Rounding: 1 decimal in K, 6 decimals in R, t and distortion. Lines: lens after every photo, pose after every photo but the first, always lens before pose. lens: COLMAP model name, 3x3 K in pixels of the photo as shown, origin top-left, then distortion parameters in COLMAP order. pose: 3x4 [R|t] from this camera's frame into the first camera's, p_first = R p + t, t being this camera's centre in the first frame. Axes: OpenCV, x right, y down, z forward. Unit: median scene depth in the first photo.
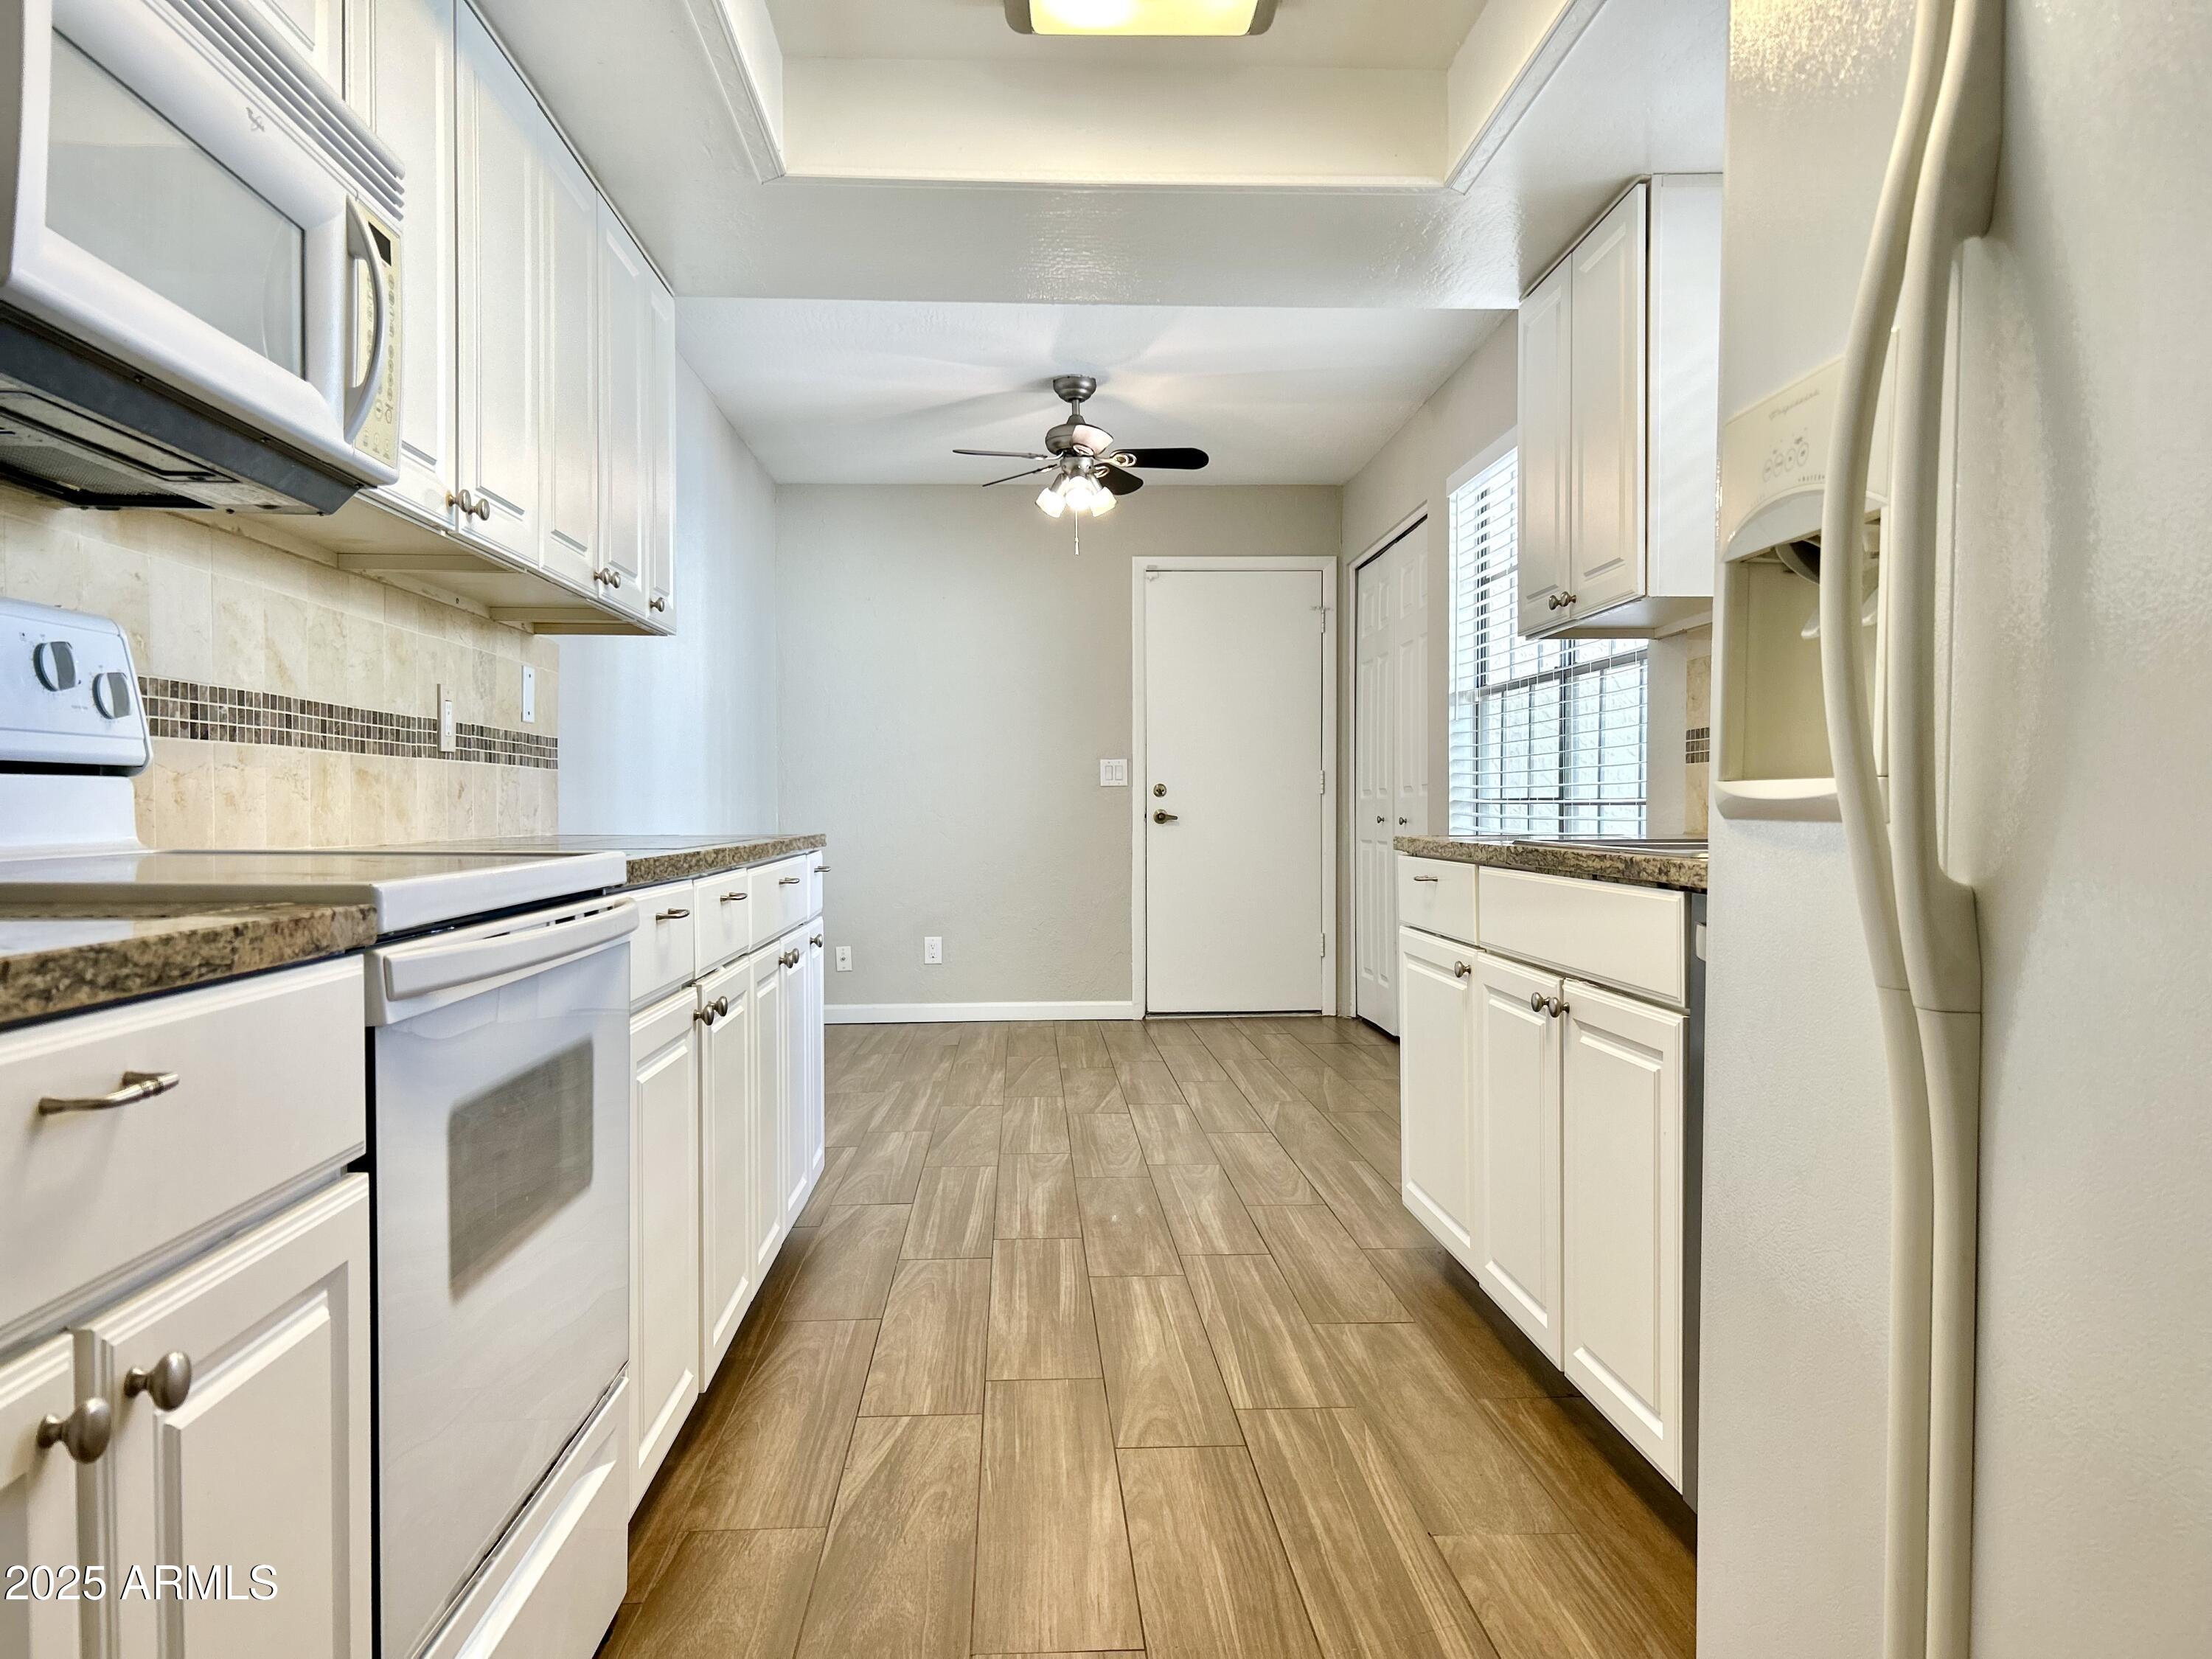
lens RADIAL K [[1677.3, 0, 1093.9], [0, 1677.3, 828.4], [0, 0, 1]] dist [0.048054, -0.051357]
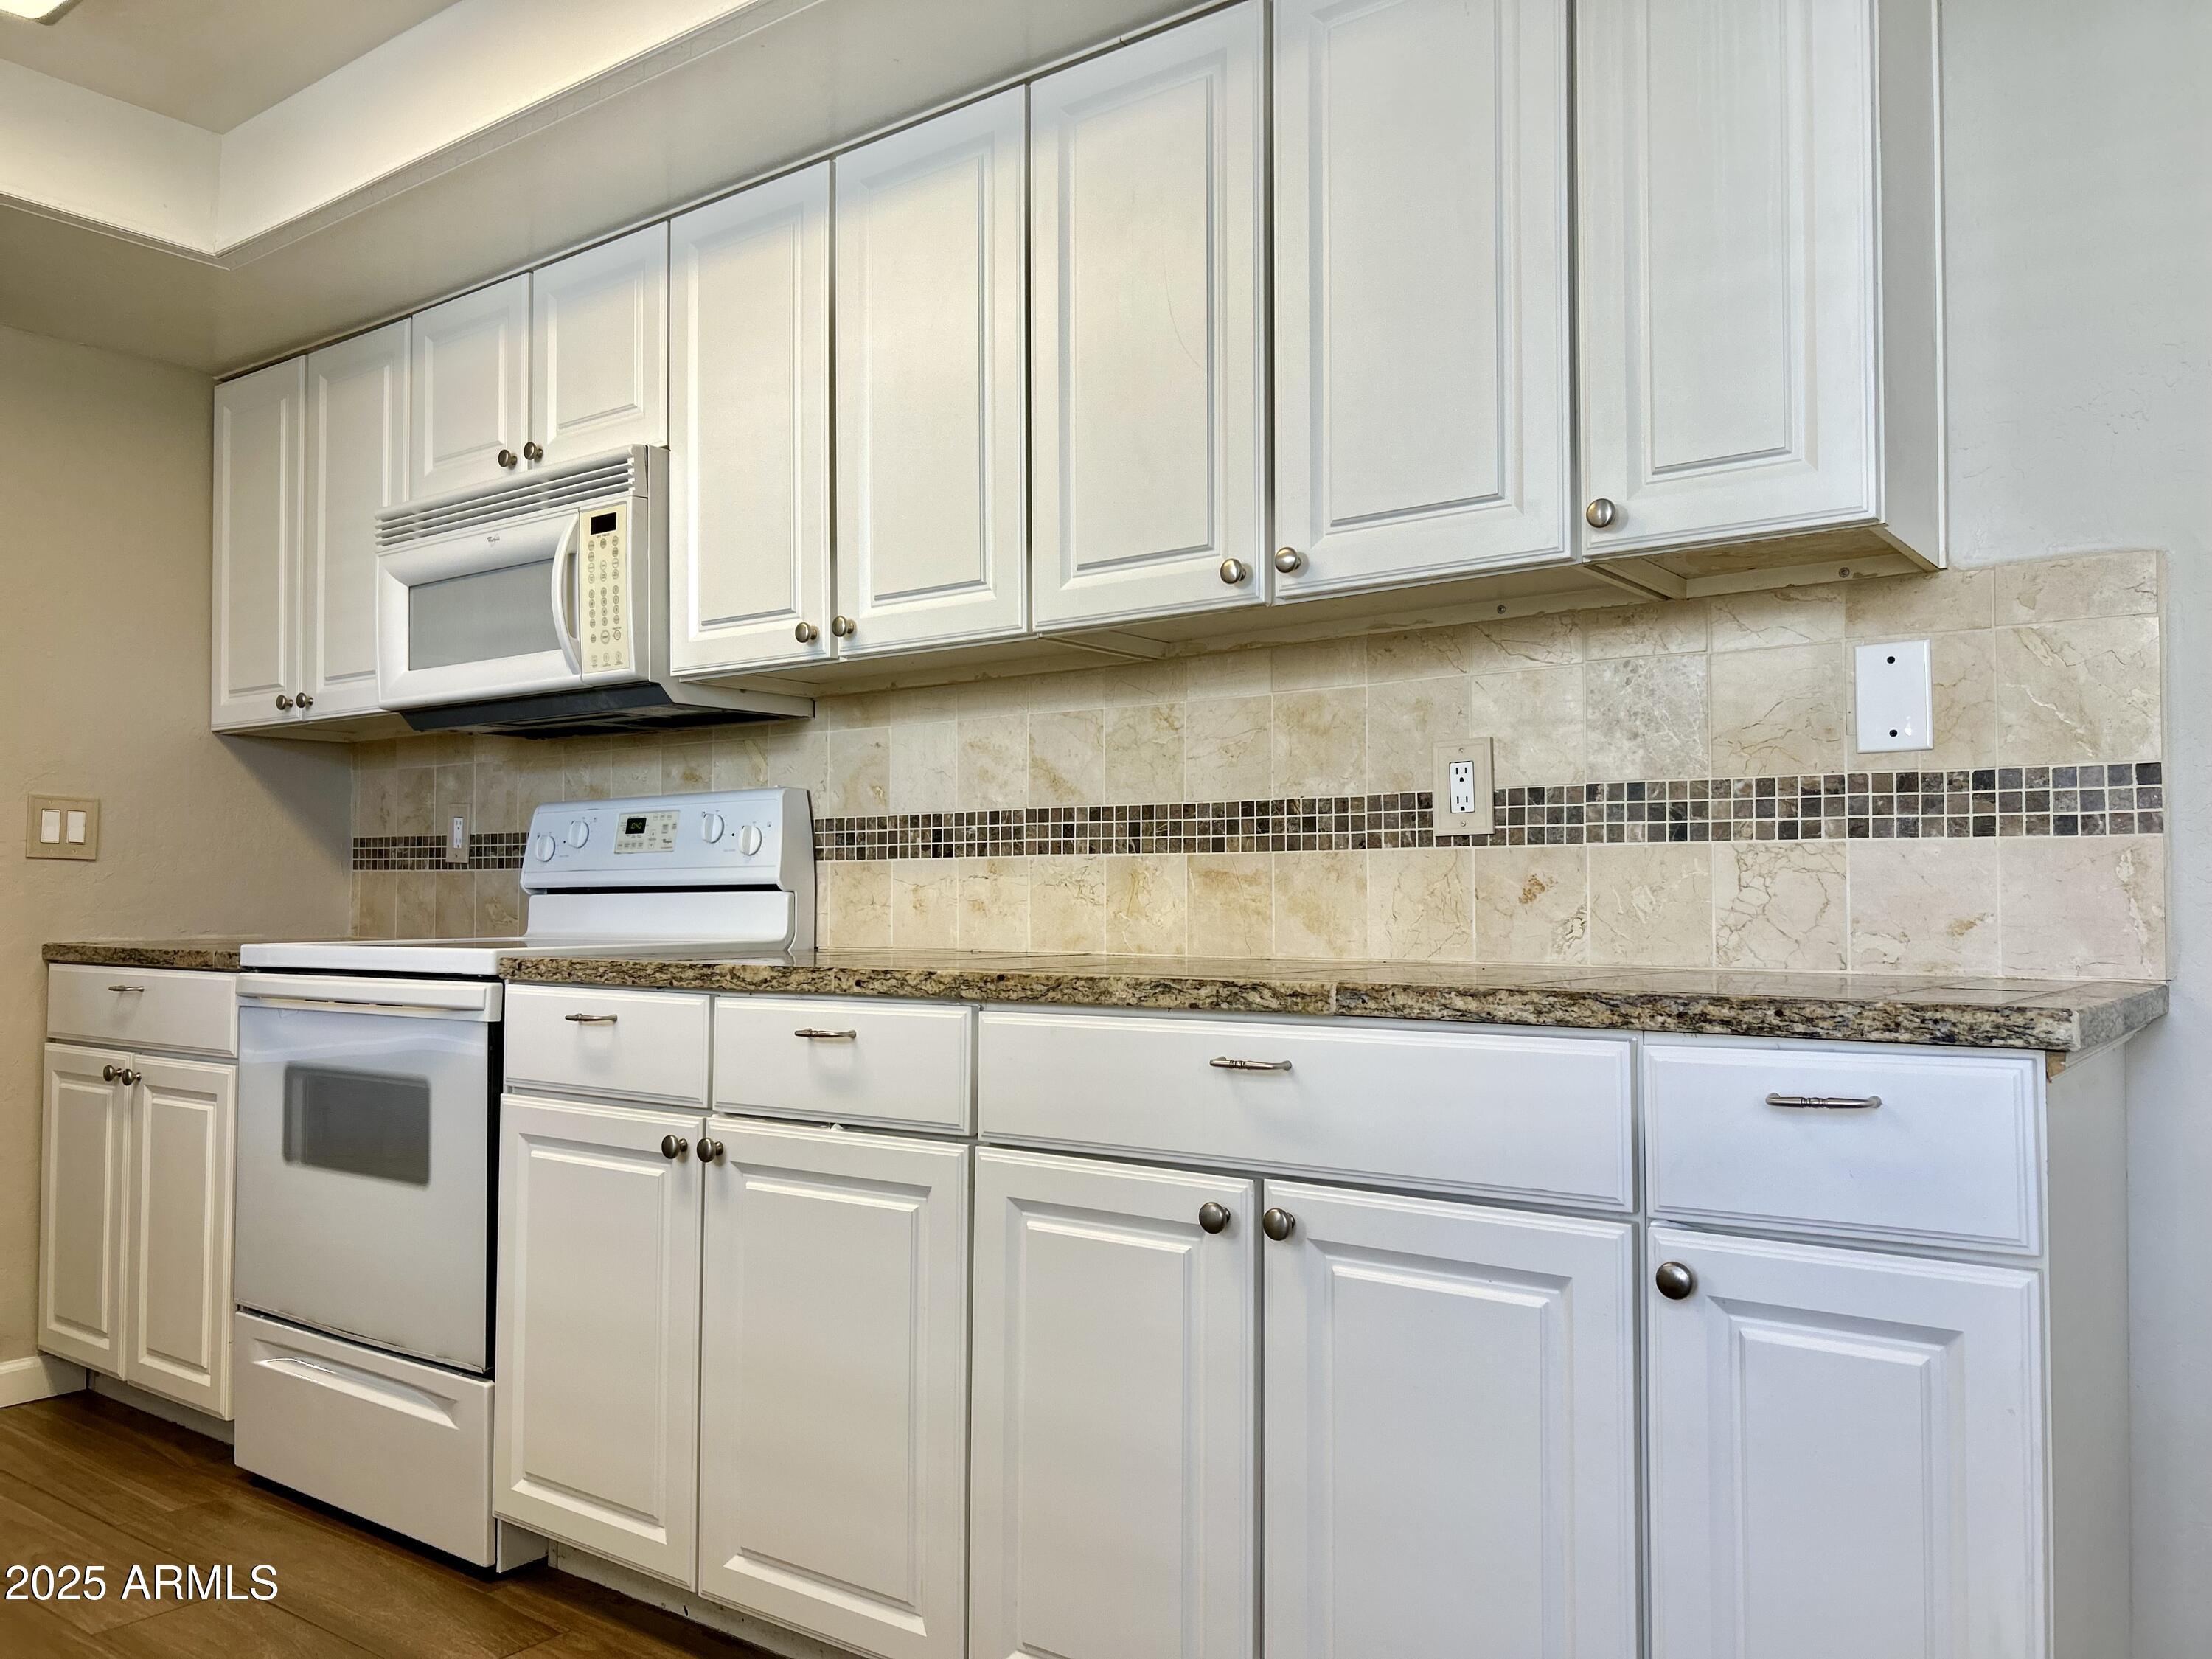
lens RADIAL K [[1677.3, 0, 1121.4], [0, 1677.3, 831.8], [0, 0, 1]] dist [0.048054, -0.051357]
pose [[-0.632553, -0.032250, -0.773845, 0.352826], [-0.010403, 0.999396, -0.033146, -0.032803], [0.774447, -0.012916, -0.632507, 1.934647]]
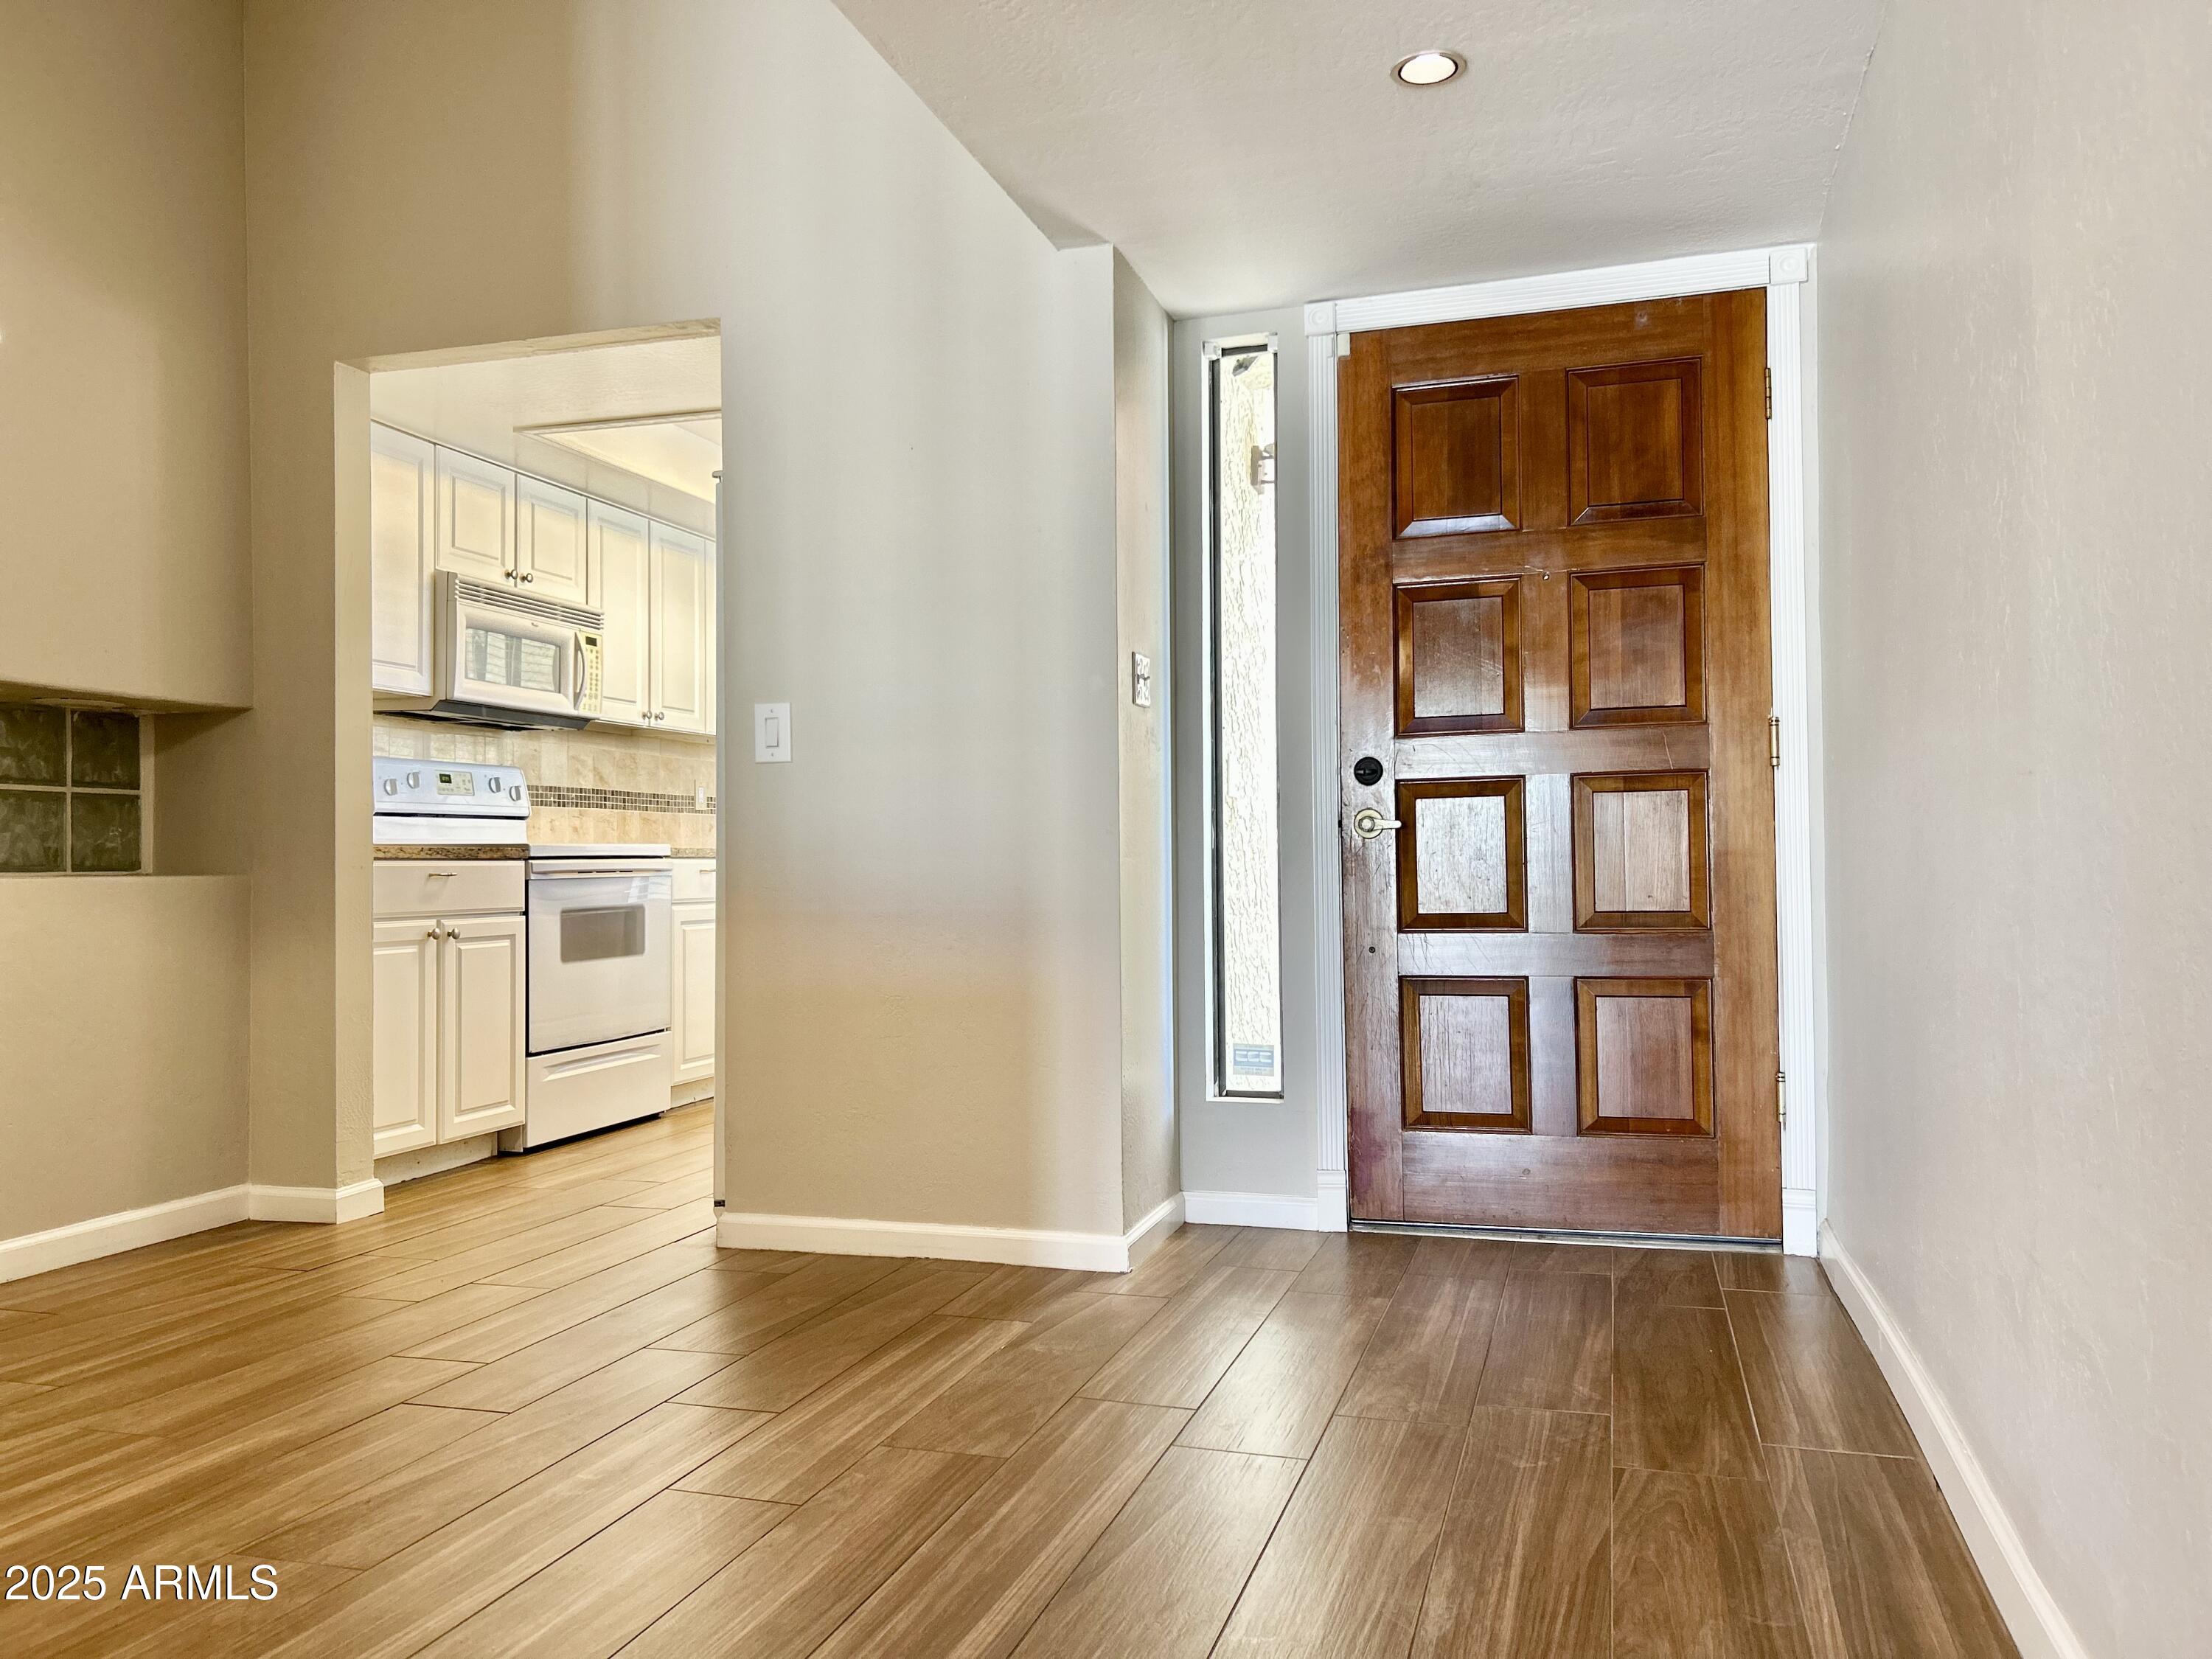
lens RADIAL K [[1677.3, 0, 1113.2], [0, 1677.3, 834.6], [0, 0, 1]] dist [0.048054, -0.051357]
pose [[0.944342, -0.007875, -0.328871, 1.231016], [-0.001156, 0.999628, -0.027257, 0.066427], [0.328963, 0.026120, 0.943981, -1.296405]]
